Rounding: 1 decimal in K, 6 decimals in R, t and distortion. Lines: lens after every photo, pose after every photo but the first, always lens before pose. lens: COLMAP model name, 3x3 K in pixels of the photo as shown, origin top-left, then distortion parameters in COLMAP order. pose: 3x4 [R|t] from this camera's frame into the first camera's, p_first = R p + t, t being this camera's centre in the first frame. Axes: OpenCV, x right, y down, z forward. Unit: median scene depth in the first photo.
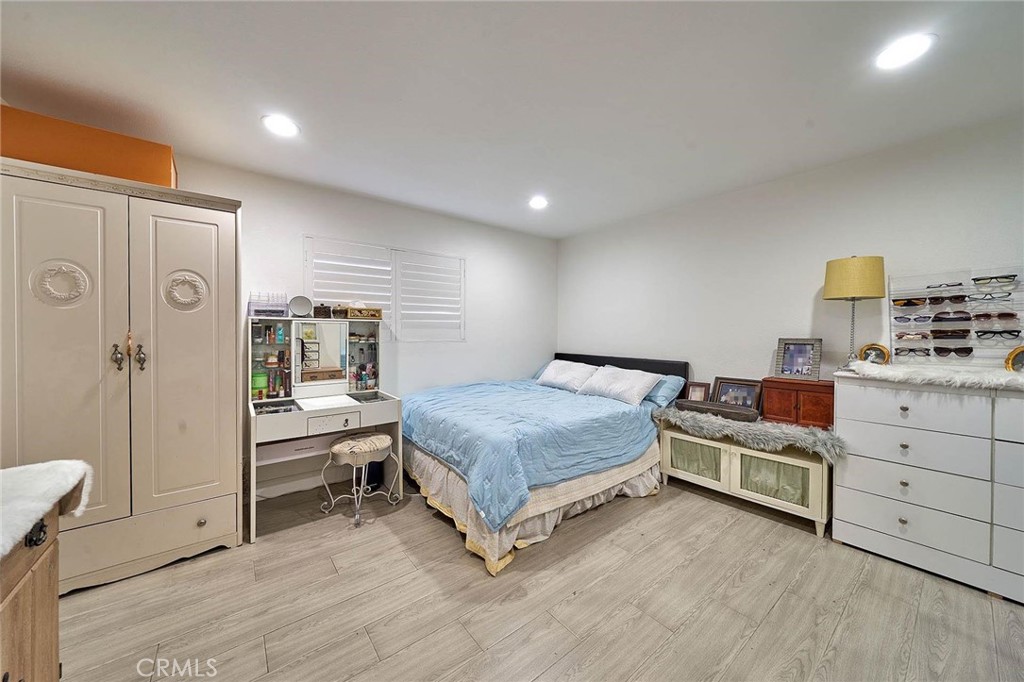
lens RADIAL K [[355.2, 0, 509.1], [0, 355.2, 331.4], [0, 0, 1]] dist [0.000522, -0.000062]
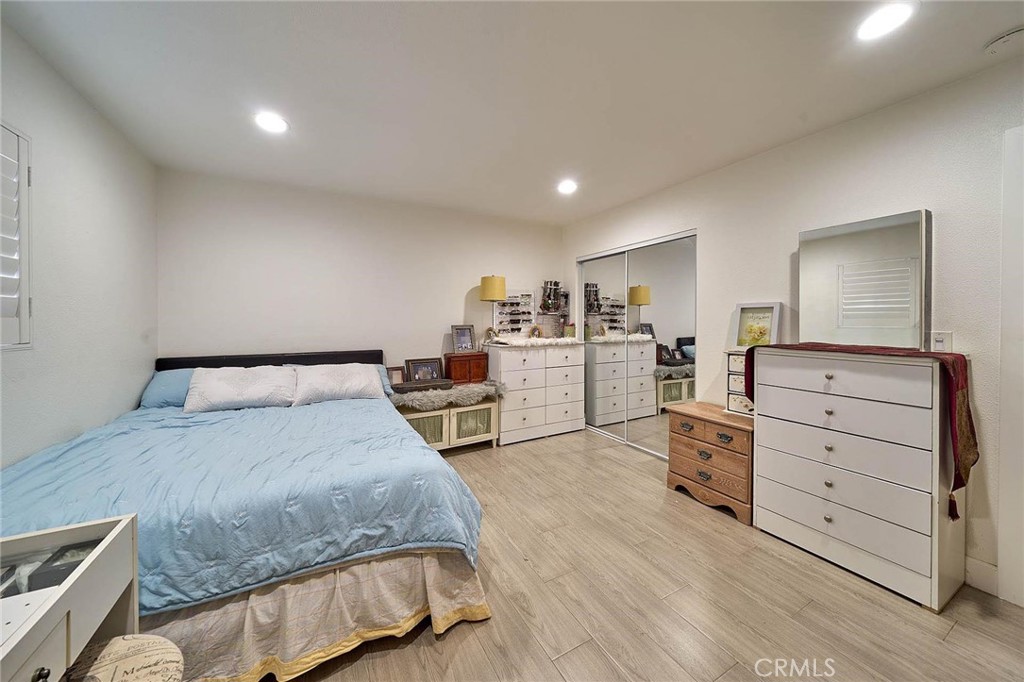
lens RADIAL K [[352.7, 0, 508.4], [0, 352.7, 321.0], [0, 0, 1]] dist [0.000149, -0.000014]
pose [[0.171837, -0.003721, 0.985118, -0.668469], [0.003790, 0.999988, 0.003117, -0.000964], [-0.985118, 0.003198, 0.171849, 0.647715]]
